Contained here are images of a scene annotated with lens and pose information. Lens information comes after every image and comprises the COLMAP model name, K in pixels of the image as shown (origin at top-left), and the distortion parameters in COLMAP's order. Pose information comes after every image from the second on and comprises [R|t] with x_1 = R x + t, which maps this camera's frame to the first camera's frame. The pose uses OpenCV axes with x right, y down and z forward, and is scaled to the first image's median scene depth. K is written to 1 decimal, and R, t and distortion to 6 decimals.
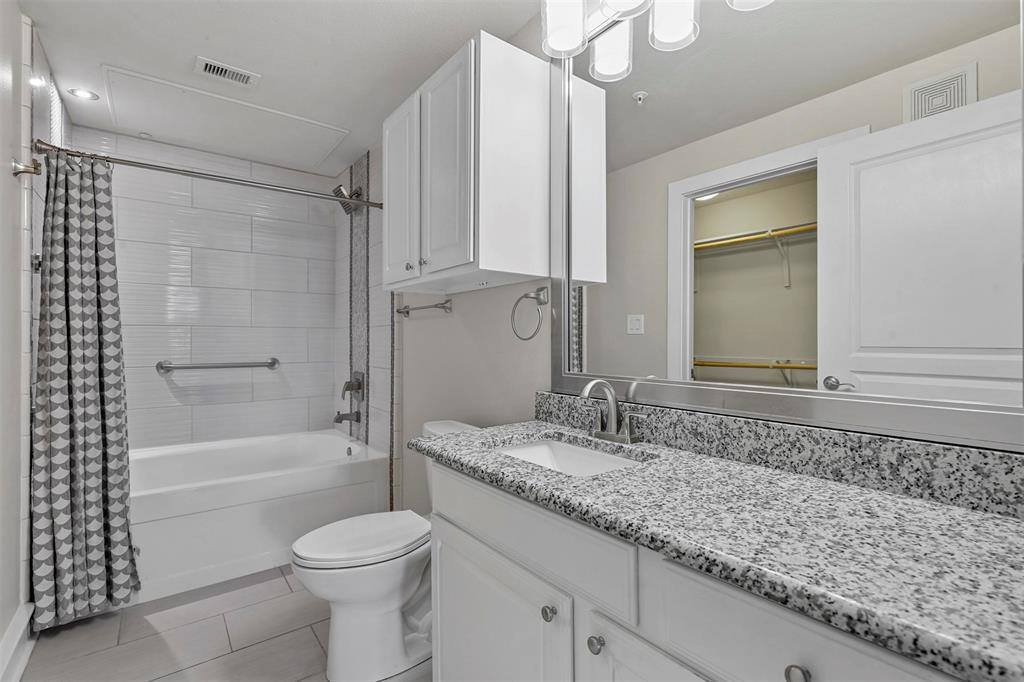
lens RADIAL K [[465.6, 0, 511.7], [0, 465.6, 341.9], [0, 0, 1]] dist [-0.005377, -0.000262]
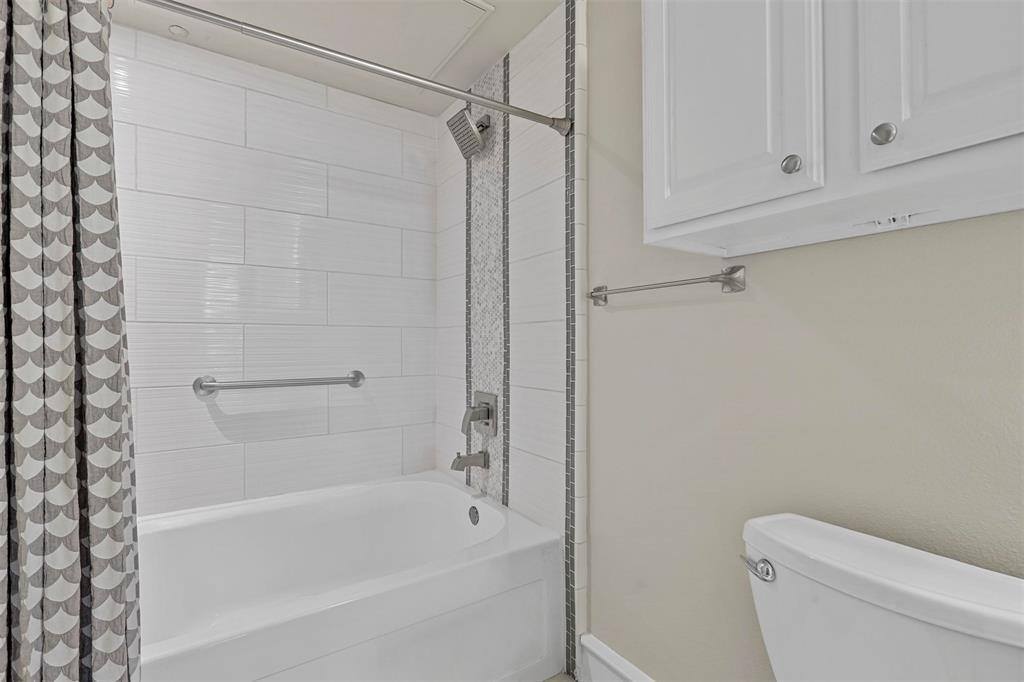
lens RADIAL K [[465.6, 0, 511.5], [0, 465.6, 342.5], [0, 0, 1]] dist [-0.005377, -0.000262]
pose [[0.998600, -0.001967, -0.052852, -0.412955], [0.001582, 0.999972, -0.007329, -0.002900], [0.052865, 0.007235, 0.998575, 0.539183]]
